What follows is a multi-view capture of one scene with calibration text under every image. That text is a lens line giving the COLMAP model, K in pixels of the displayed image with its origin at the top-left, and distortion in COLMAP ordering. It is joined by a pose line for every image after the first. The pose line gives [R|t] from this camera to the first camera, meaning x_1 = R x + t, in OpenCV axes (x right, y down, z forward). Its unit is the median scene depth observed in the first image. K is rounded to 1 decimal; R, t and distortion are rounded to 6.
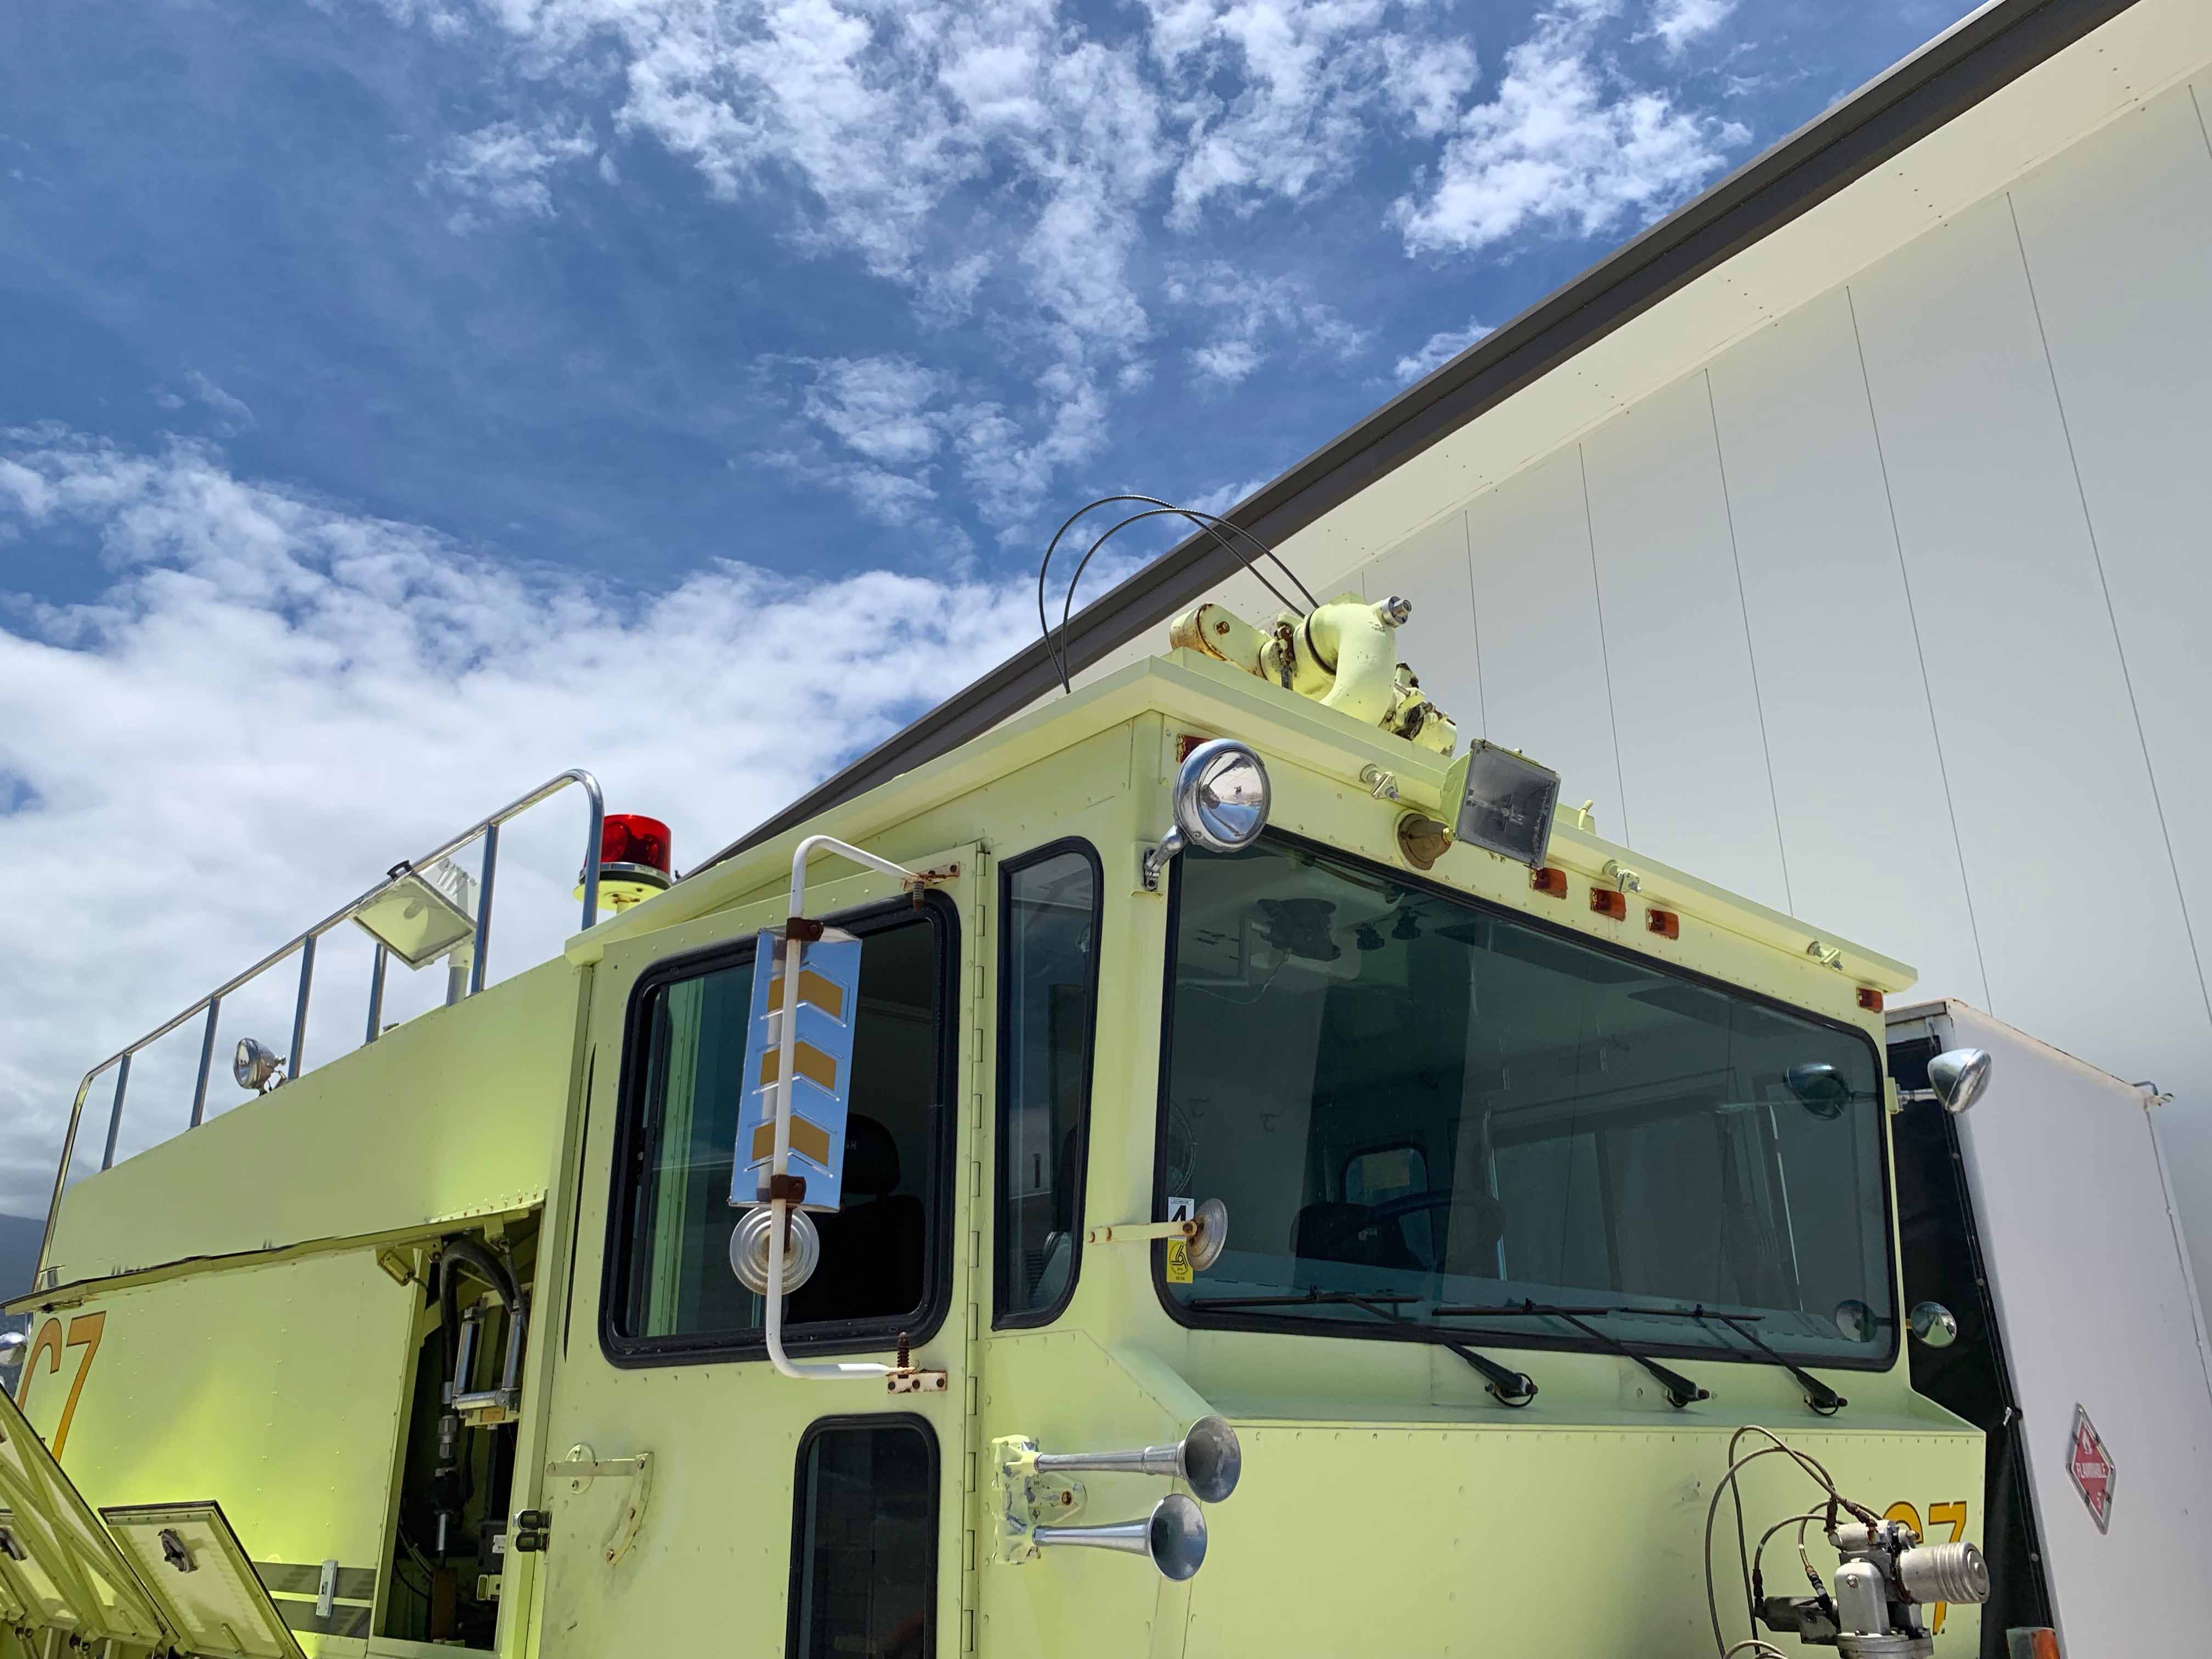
lens RADIAL K [[1713.6, 0, 1096.8], [0, 1713.6, 834.1], [0, 0, 1]] dist [0.003776, -0.002589]
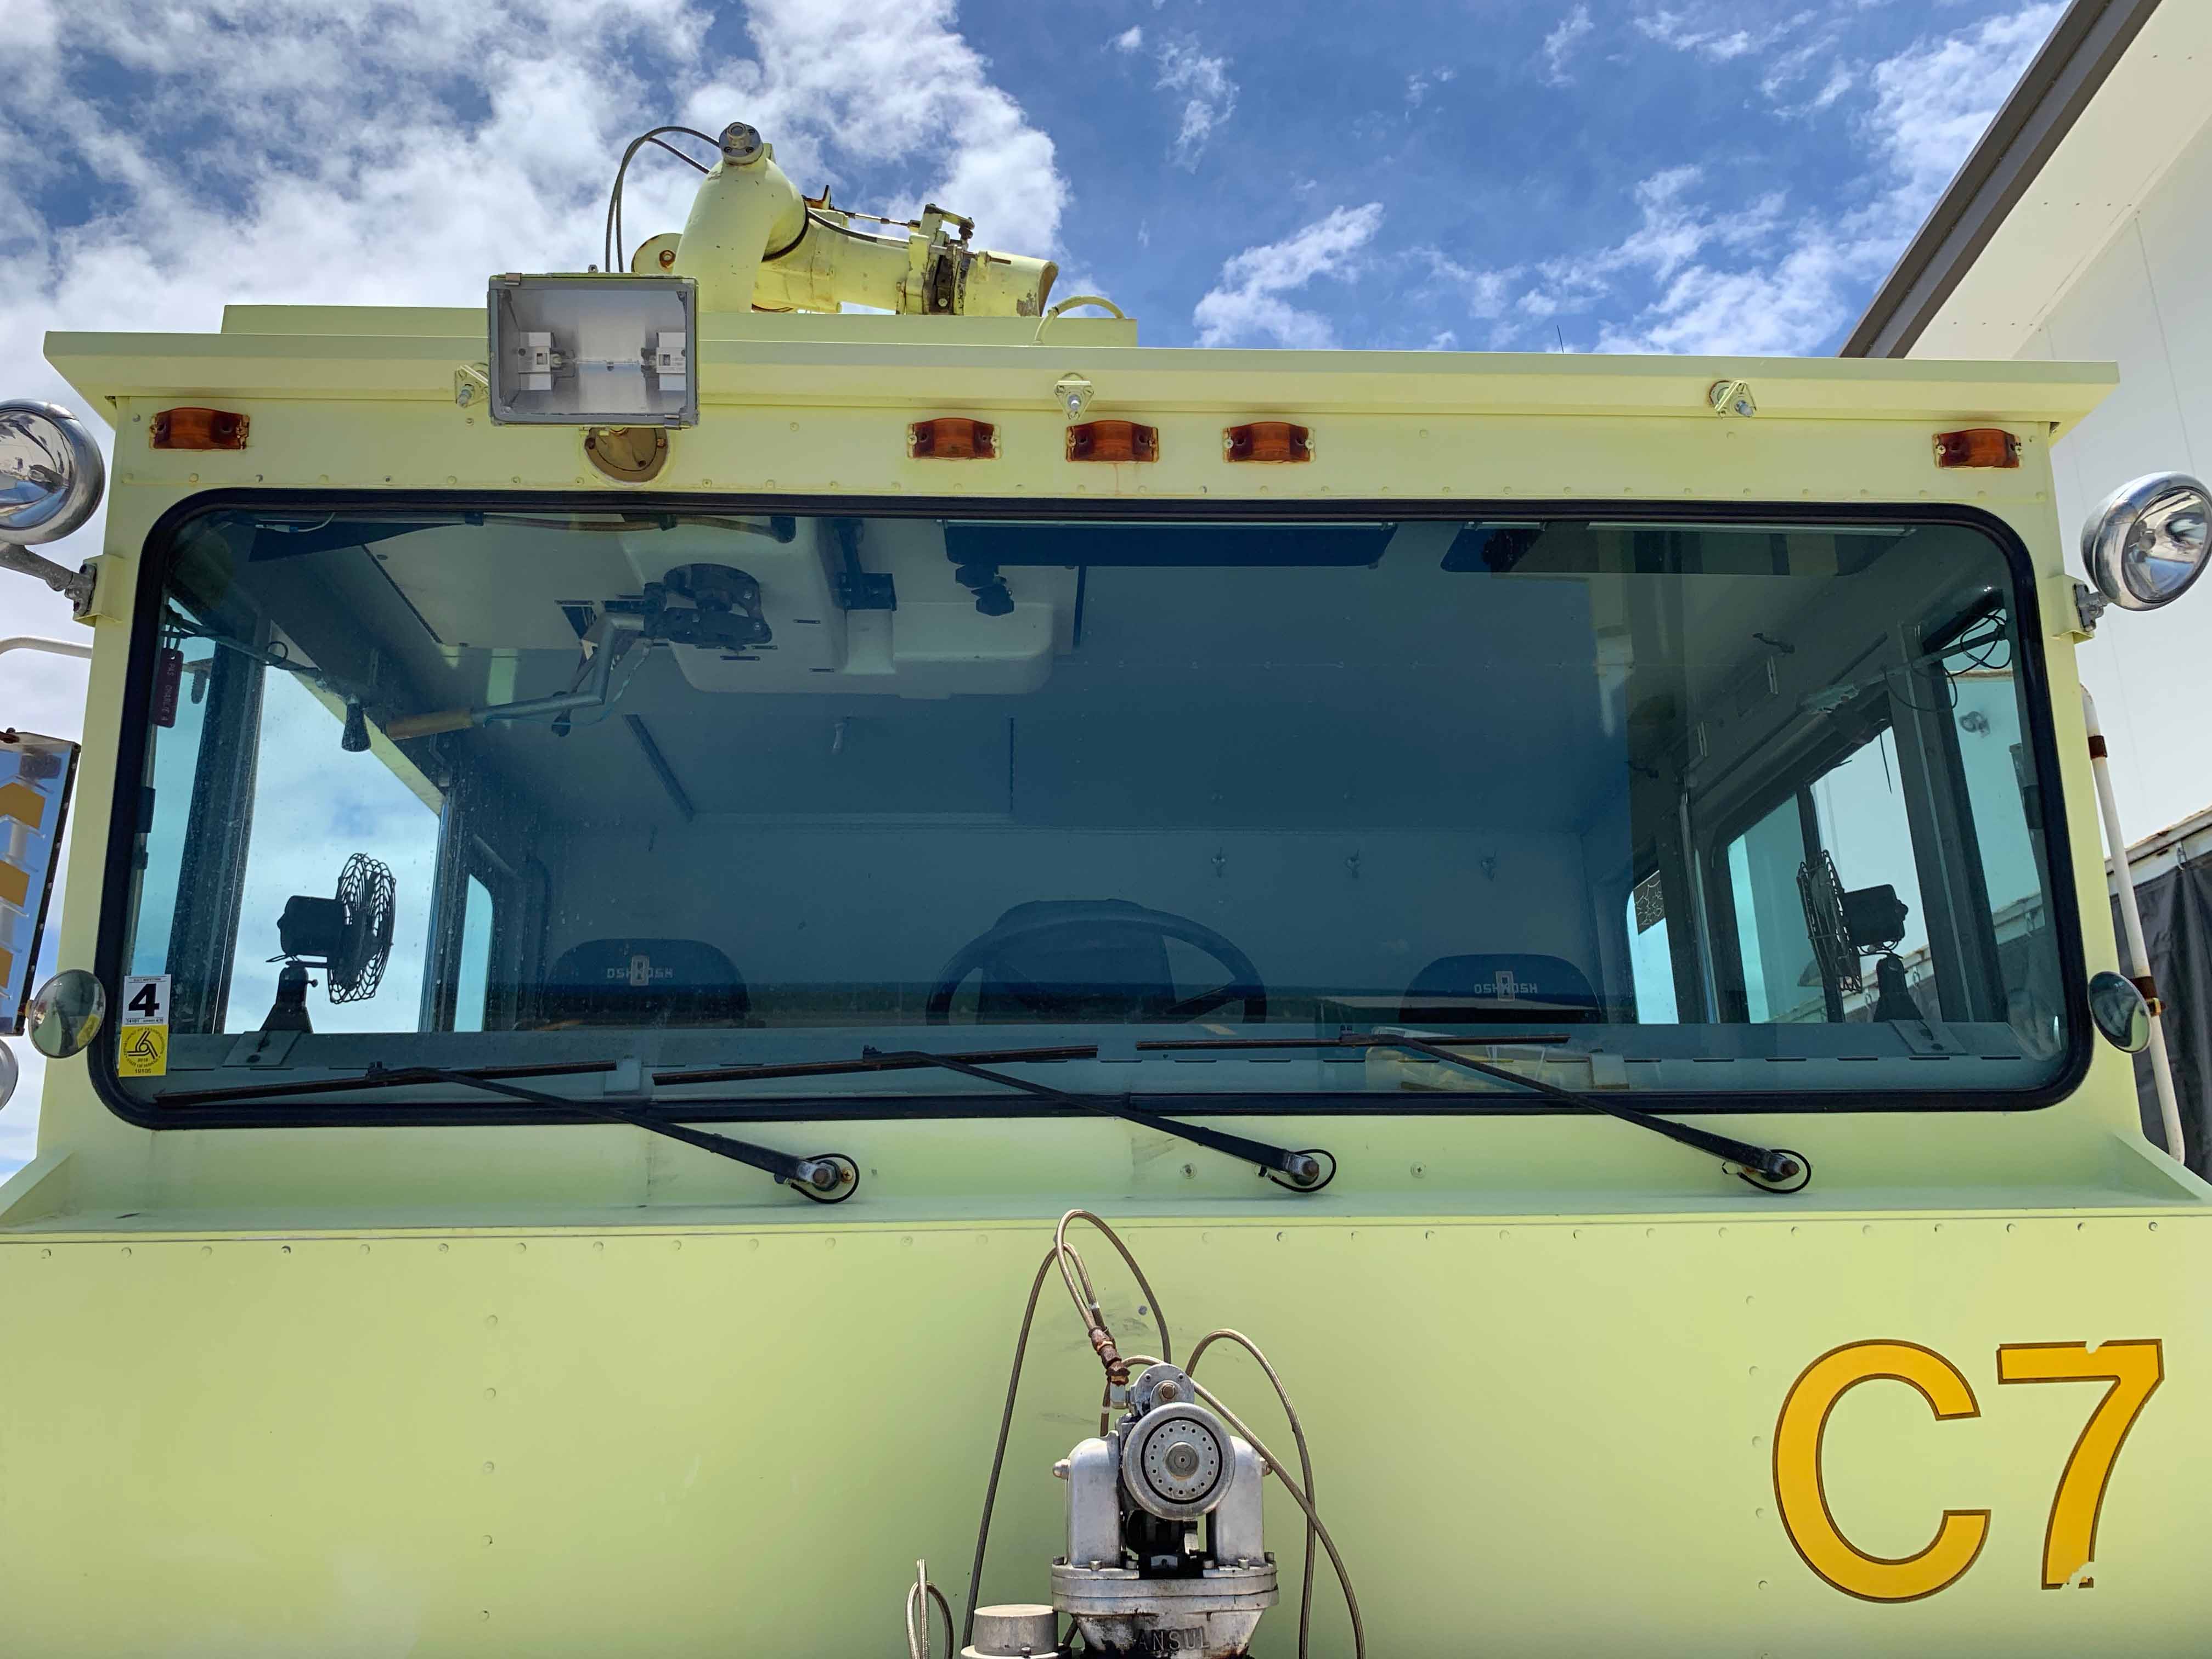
lens RADIAL K [[1713.6, 0, 1096.8], [0, 1713.6, 834.1], [0, 0, 1]] dist [0.003776, -0.002589]
pose [[0.773973, -0.200347, -0.600688, 0.733532], [0.231829, 0.972419, -0.025624, 0.224707], [0.589254, -0.119425, 0.799073, 0.516703]]
